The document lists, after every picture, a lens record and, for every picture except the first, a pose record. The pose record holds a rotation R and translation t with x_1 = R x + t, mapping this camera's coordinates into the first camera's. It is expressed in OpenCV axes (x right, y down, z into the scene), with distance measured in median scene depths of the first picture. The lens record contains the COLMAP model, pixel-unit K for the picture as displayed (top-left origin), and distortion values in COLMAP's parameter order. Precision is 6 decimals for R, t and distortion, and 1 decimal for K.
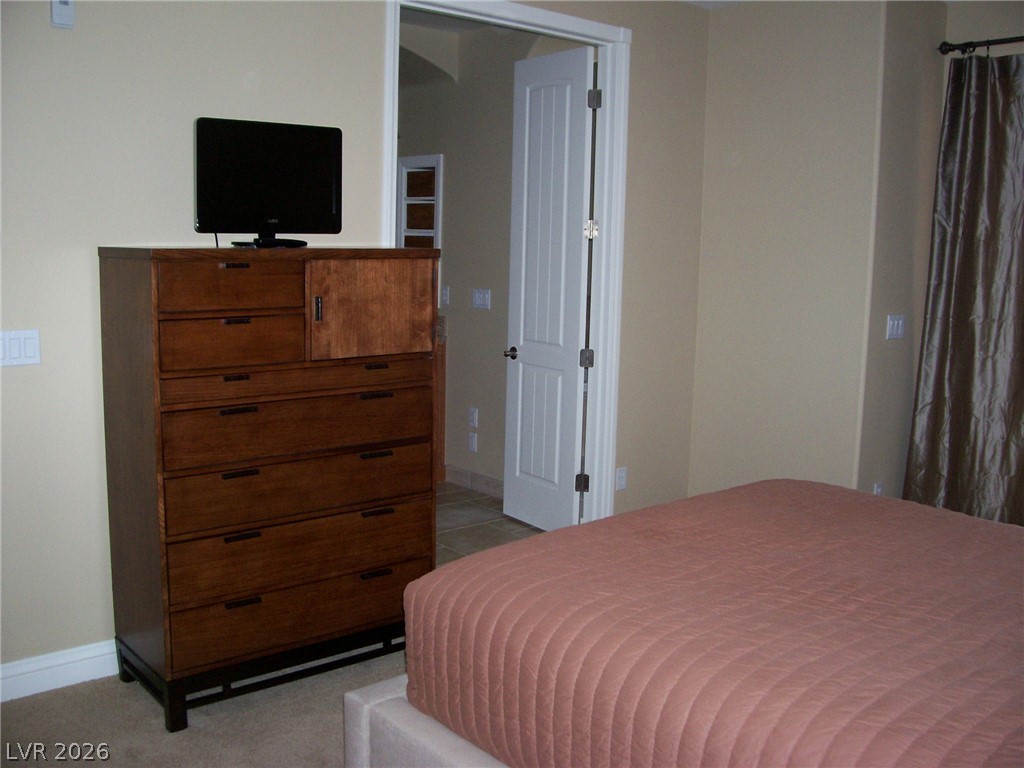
lens RADIAL K [[1016.9, 0, 513.0], [0, 1016.9, 386.0], [0, 0, 1]] dist [-0.103251, 0.000000]
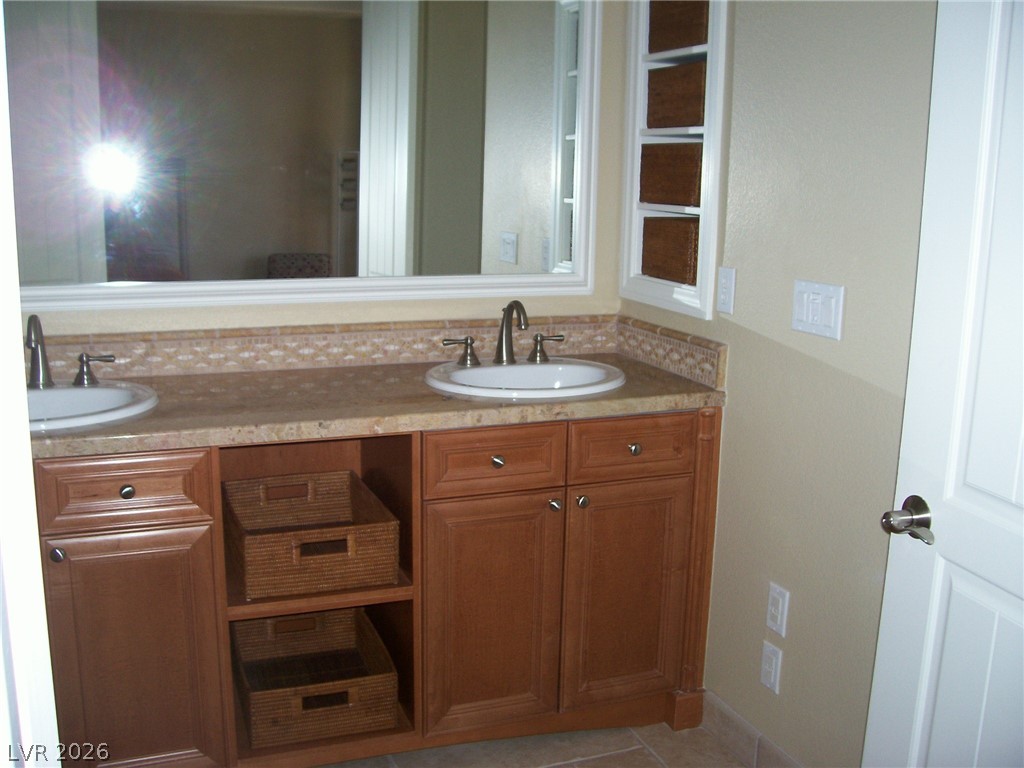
lens RADIAL K [[1016.9, 0, 510.6], [0, 1016.9, 385.4], [0, 0, 1]] dist [-0.103251, 0.000000]
pose [[0.946979, 0.059414, -0.315755, -0.019739], [-0.044145, 0.997493, 0.055299, -0.074266], [0.318249, -0.038428, 0.947228, 0.629375]]
